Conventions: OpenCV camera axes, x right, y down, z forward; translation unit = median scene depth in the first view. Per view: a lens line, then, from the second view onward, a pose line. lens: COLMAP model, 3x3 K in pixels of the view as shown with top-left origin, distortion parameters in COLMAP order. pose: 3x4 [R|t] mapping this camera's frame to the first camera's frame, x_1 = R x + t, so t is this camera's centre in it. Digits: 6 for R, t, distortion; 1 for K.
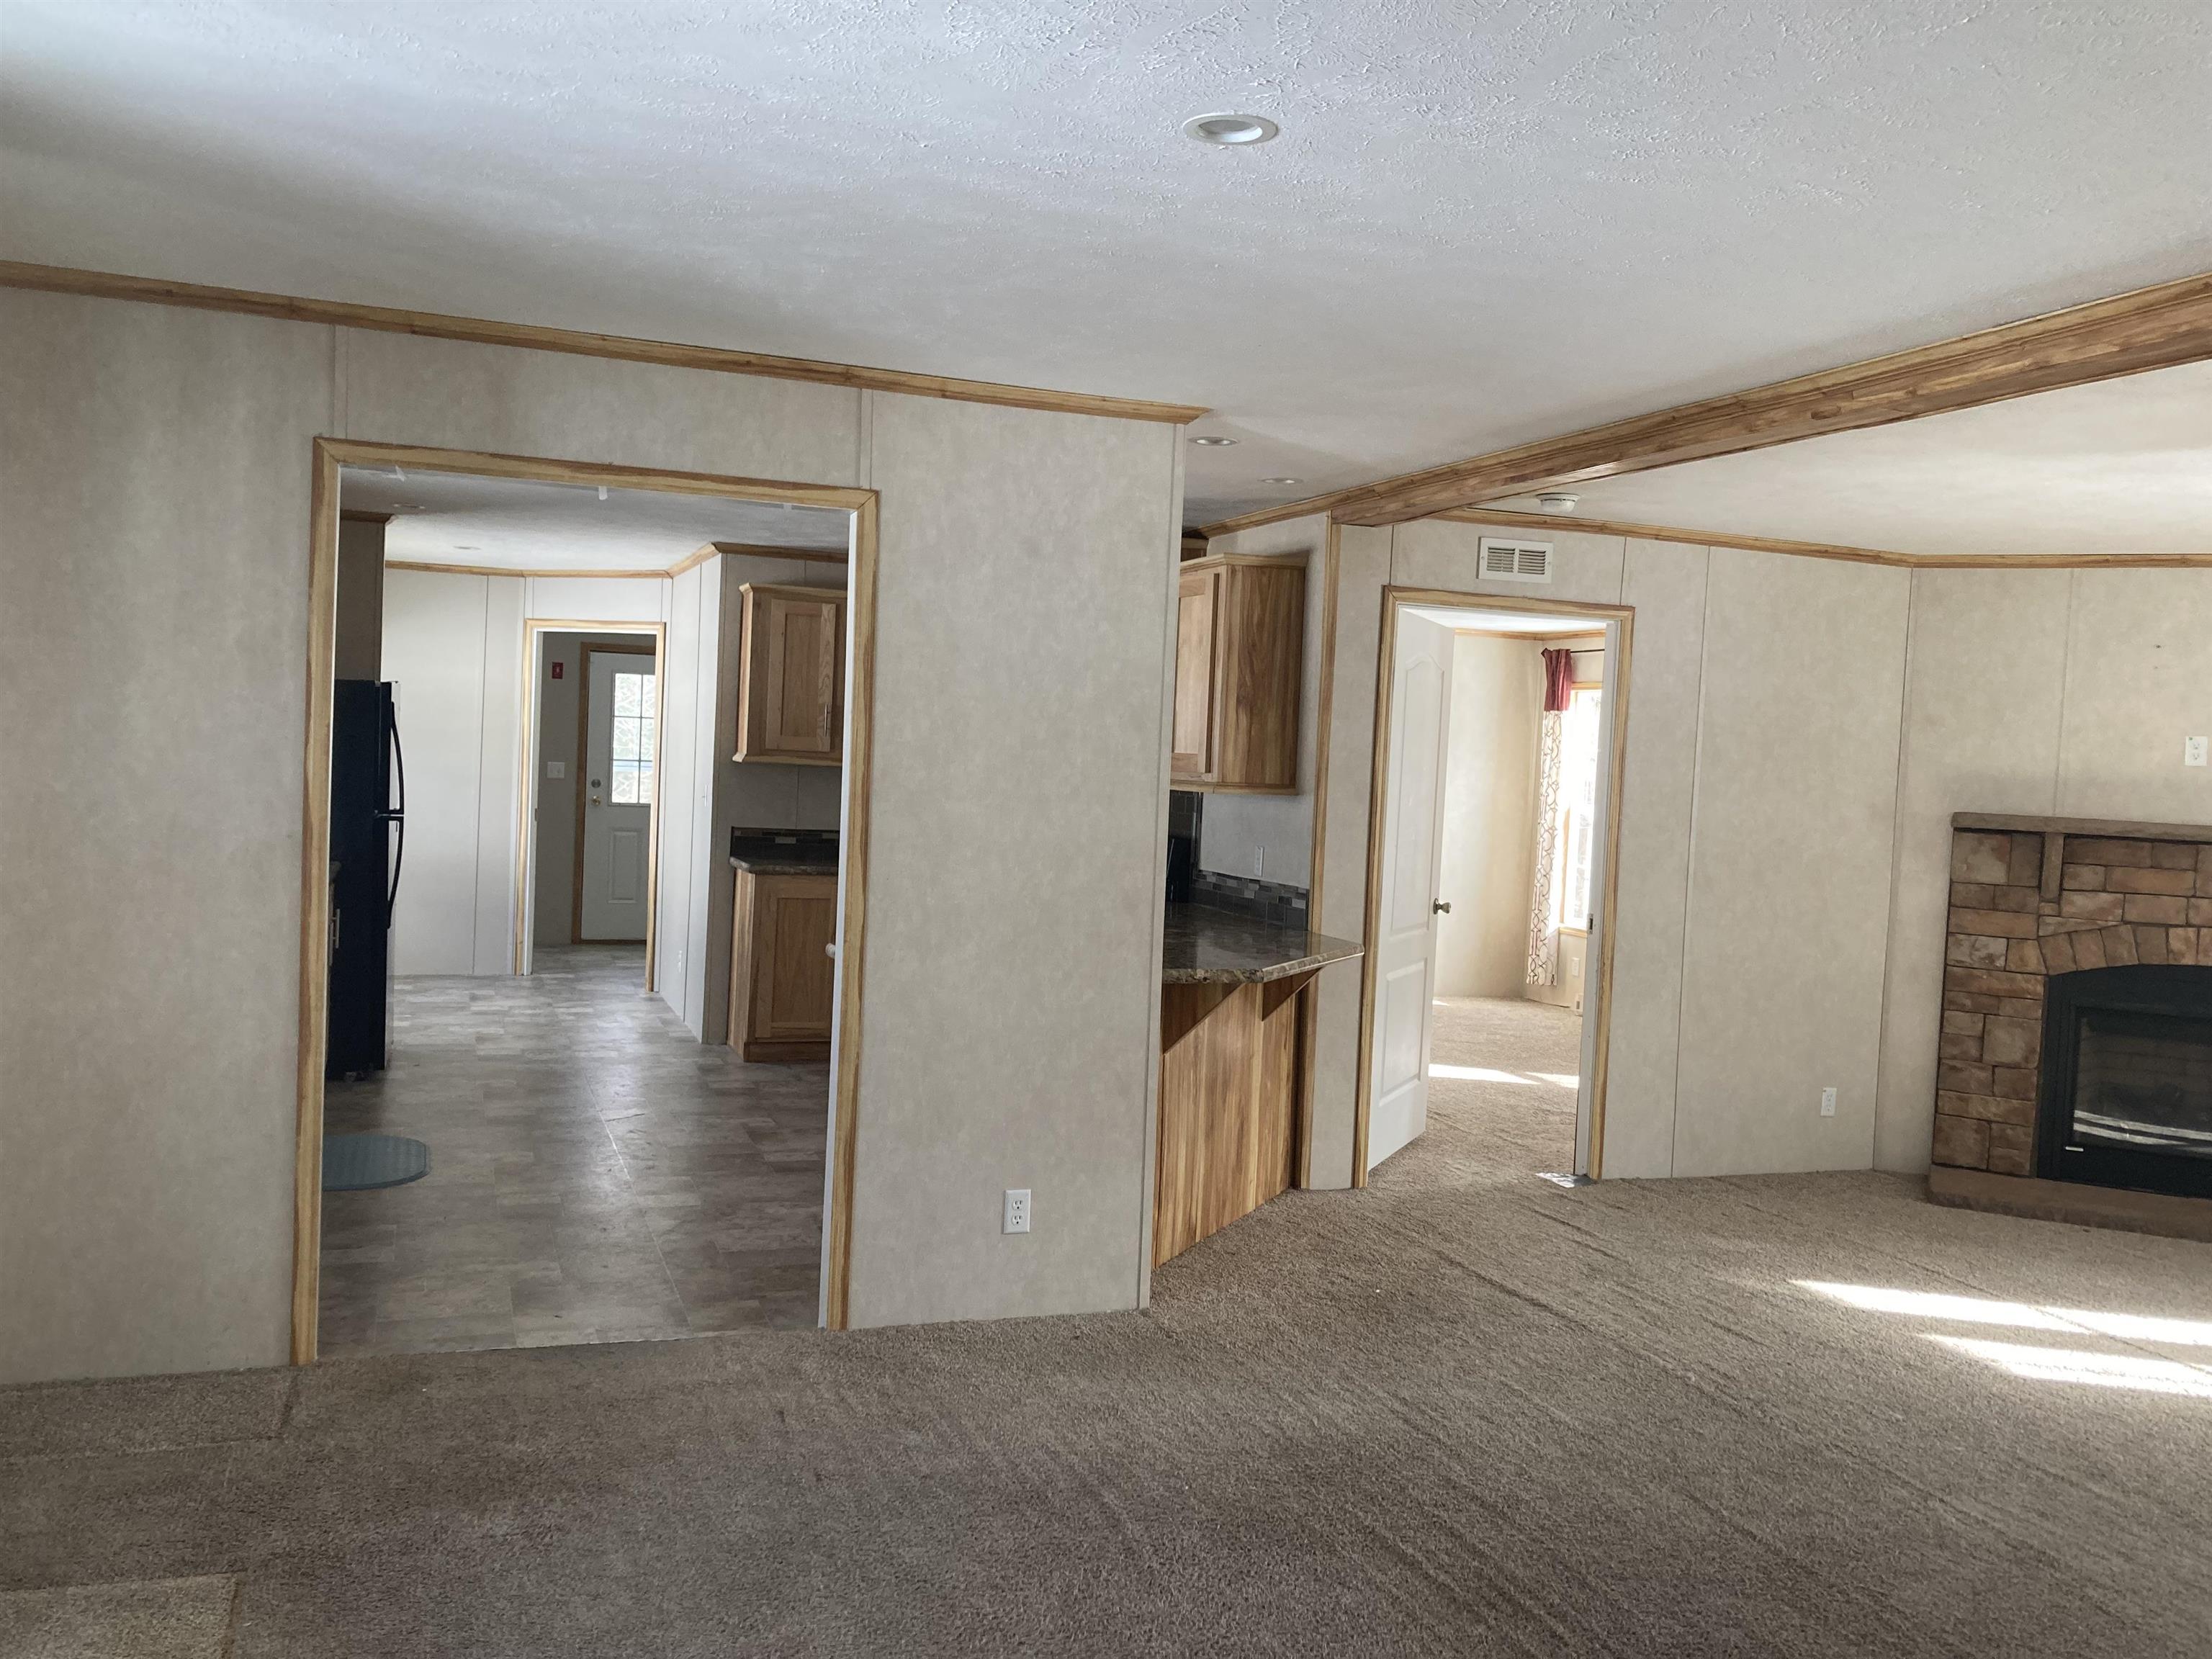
lens RADIAL K [[1784.5, 0, 1111.3], [0, 1784.5, 811.6], [0, 0, 1]] dist [0.074246, -0.090527]
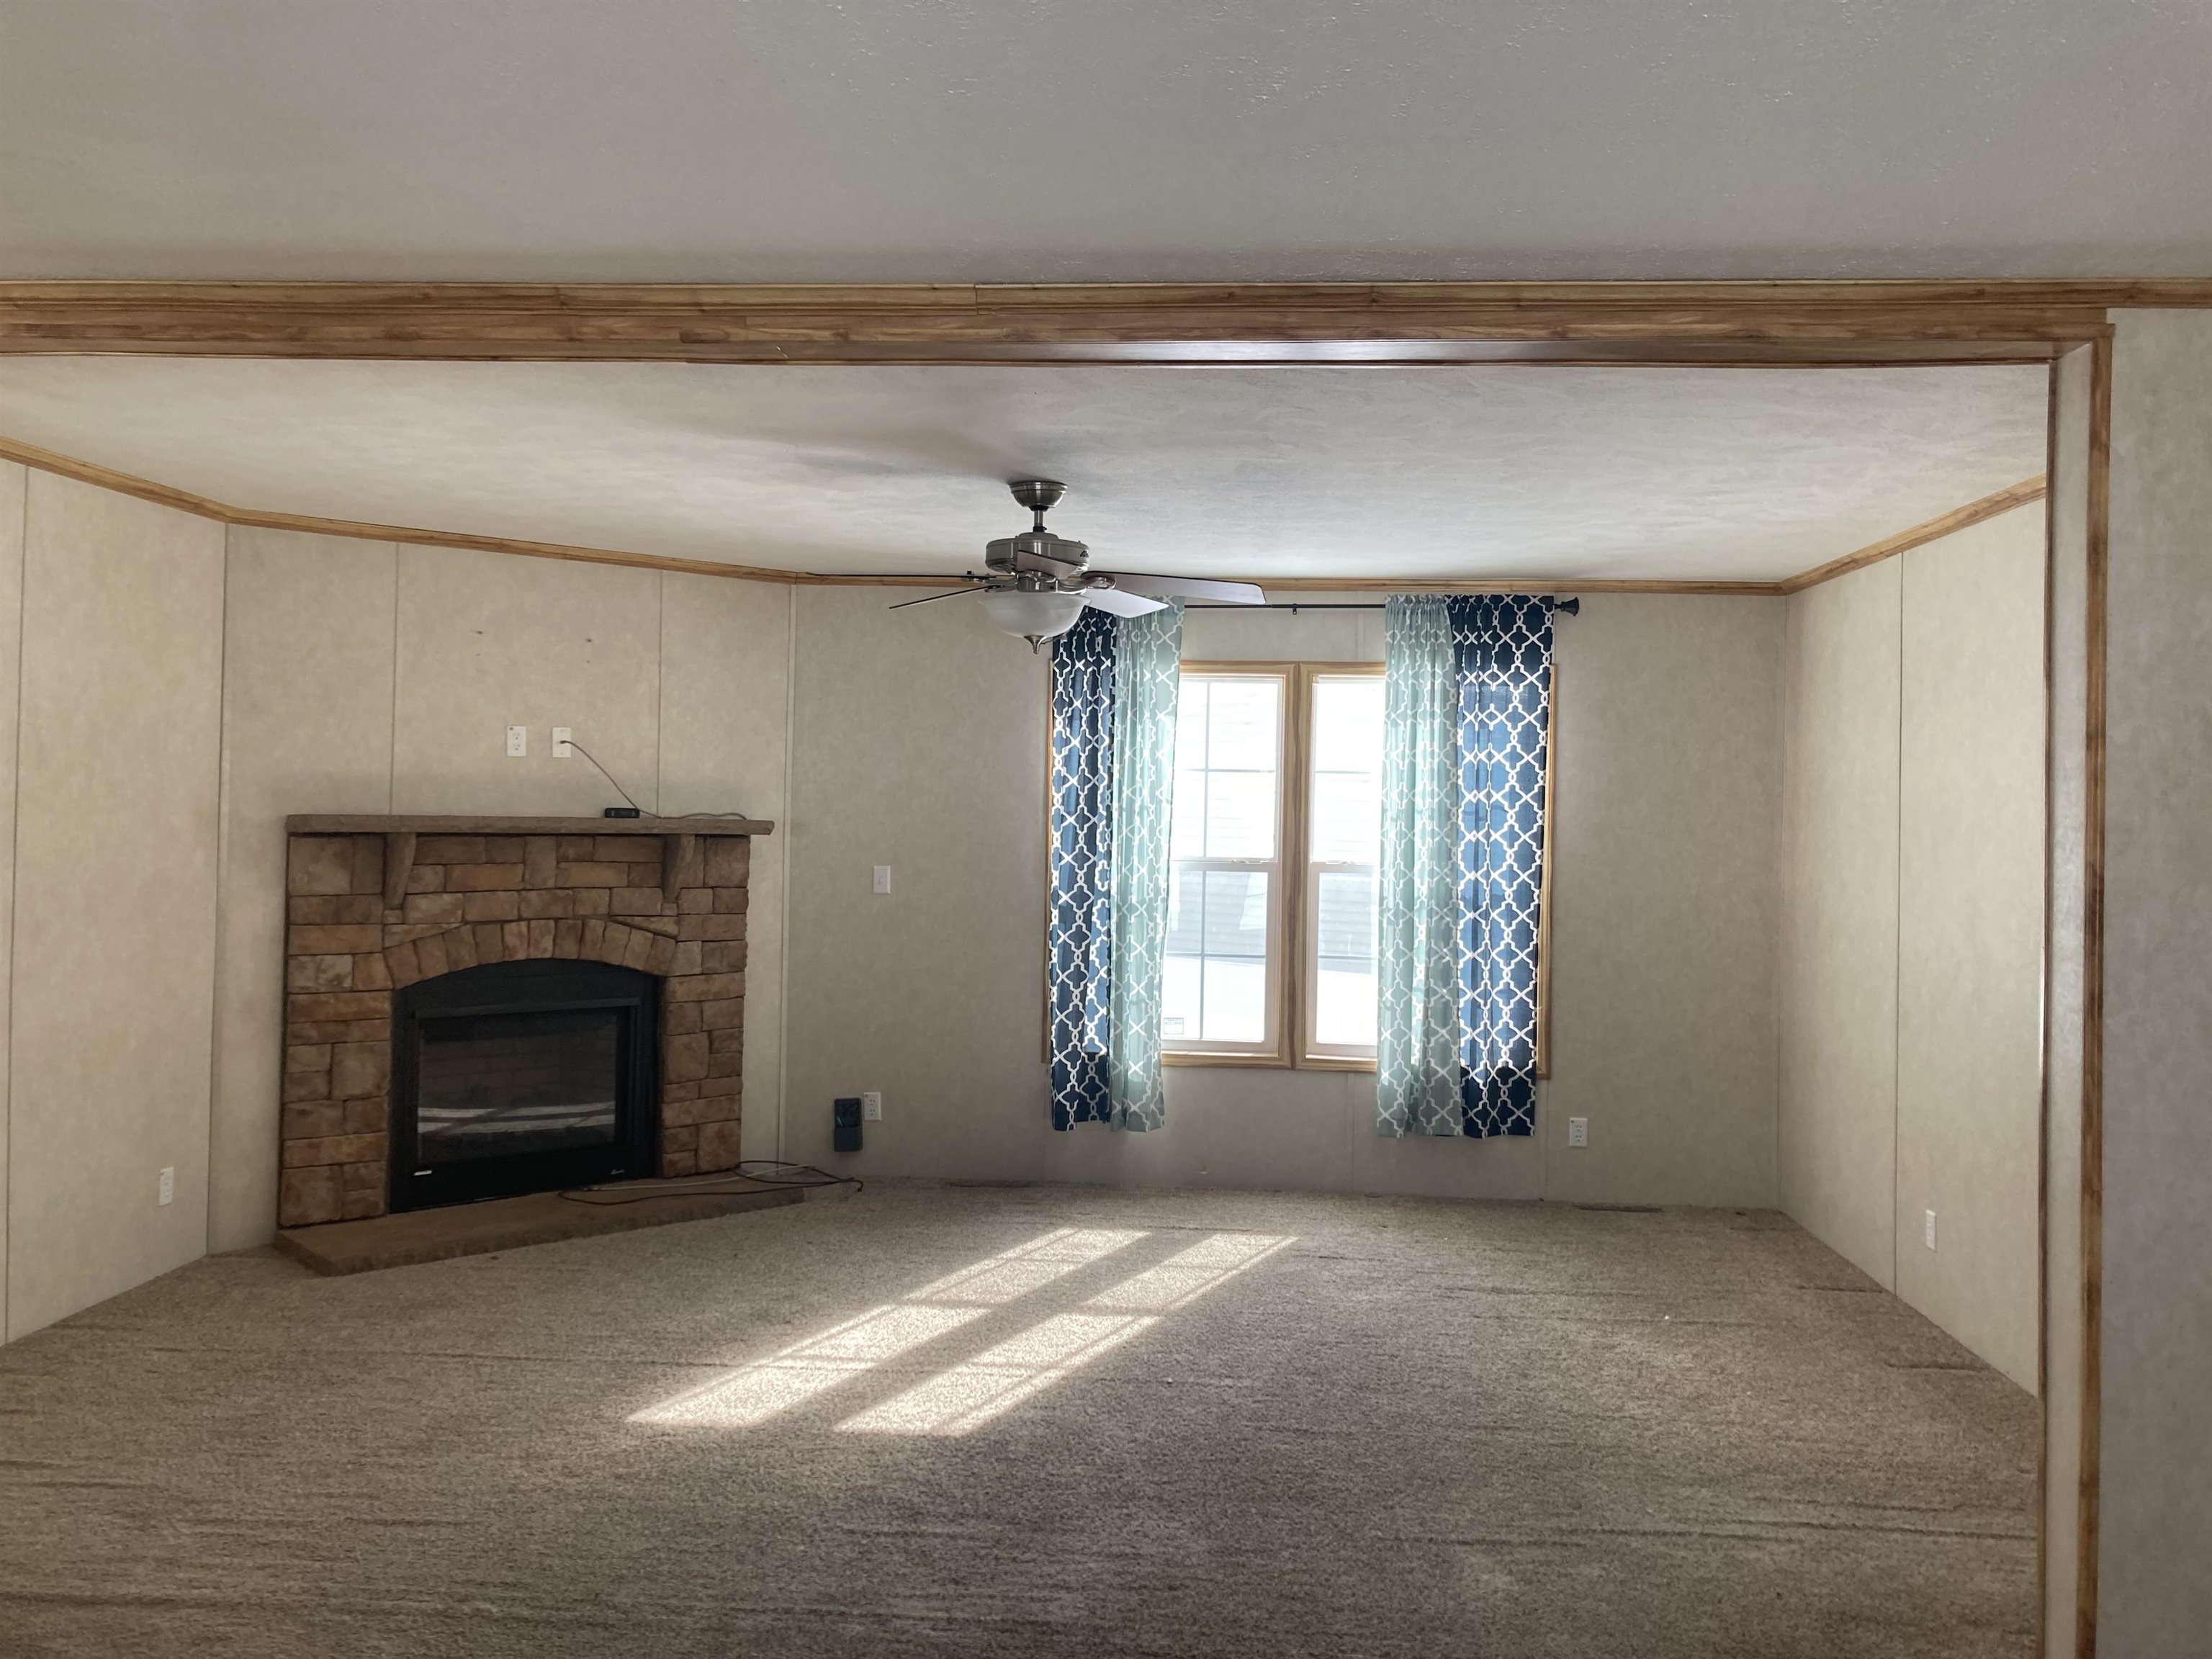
lens RADIAL K [[1784.5, 0, 1111.3], [0, 1784.5, 811.6], [0, 0, 1]] dist [0.074246, -0.090527]
pose [[0.416704, -0.046961, 0.907829, -0.149049], [0.032593, 0.998794, 0.036706, -0.020200], [-0.908458, 0.014294, 0.417732, 0.293358]]
